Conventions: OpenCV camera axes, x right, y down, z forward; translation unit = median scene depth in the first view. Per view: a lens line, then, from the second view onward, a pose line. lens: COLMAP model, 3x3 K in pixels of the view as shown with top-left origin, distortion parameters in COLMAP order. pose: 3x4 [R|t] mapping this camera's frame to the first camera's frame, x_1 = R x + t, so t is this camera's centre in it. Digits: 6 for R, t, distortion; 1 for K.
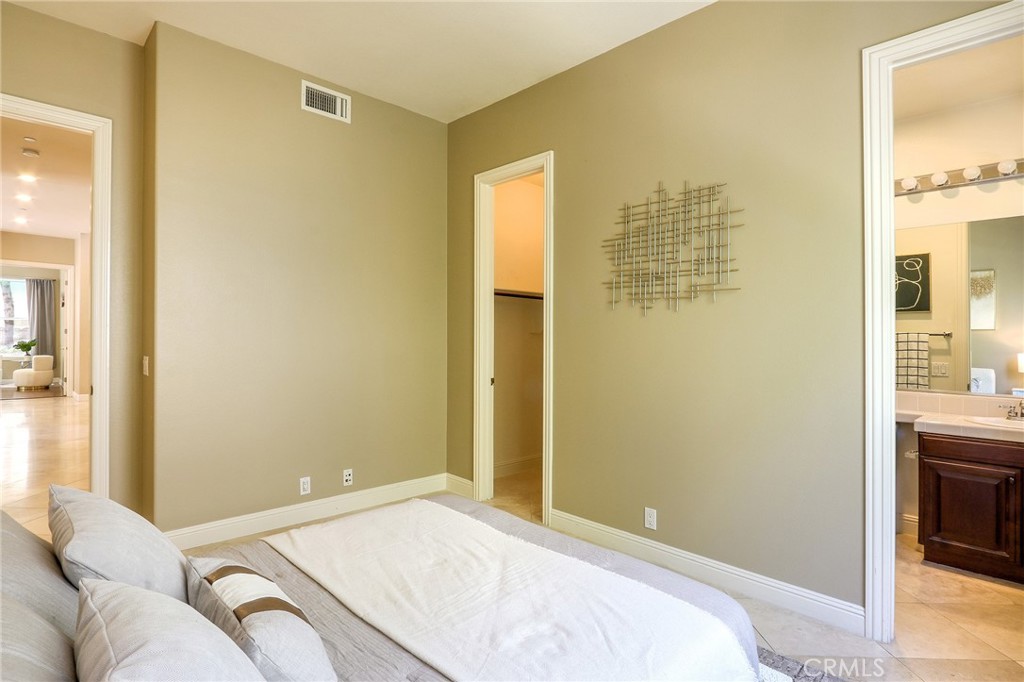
lens RADIAL K [[521.7, 0, 512.0], [0, 521.7, 341.0], [0, 0, 1]] dist [-0.015215, 0.000503]
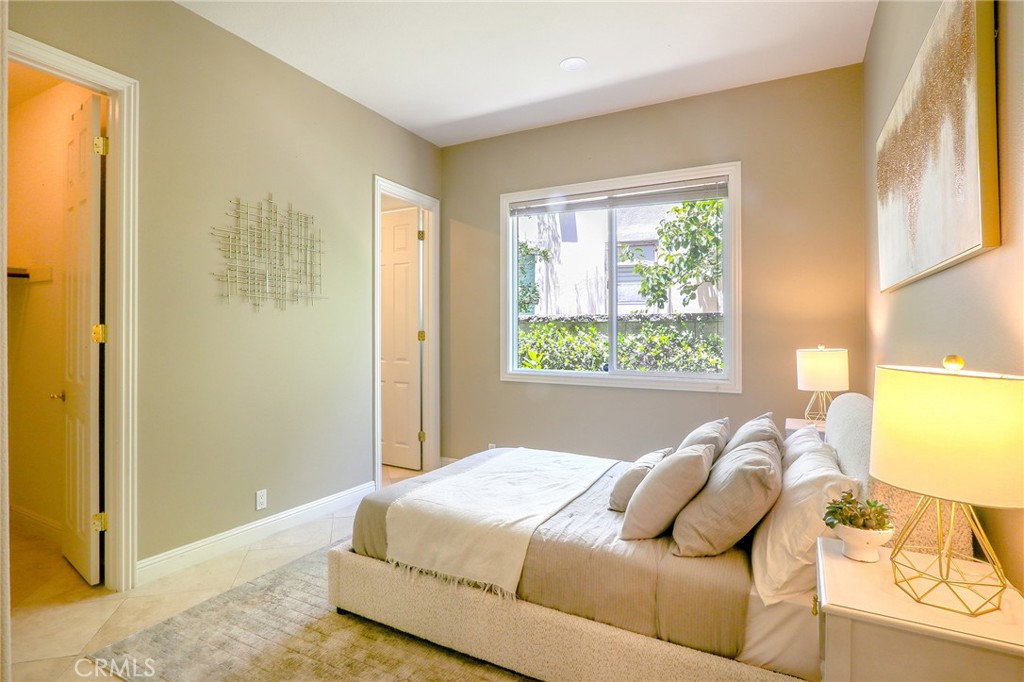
lens RADIAL K [[508.6, 0, 494.2], [0, 508.6, 326.9], [0, 0, 1]] dist [-0.018395, -0.000089]
pose [[-0.262187, -0.000003, 0.965017, -0.903760], [-0.007092, 0.999973, -0.001923, -0.021287], [-0.964991, -0.007348, -0.262180, 0.830785]]
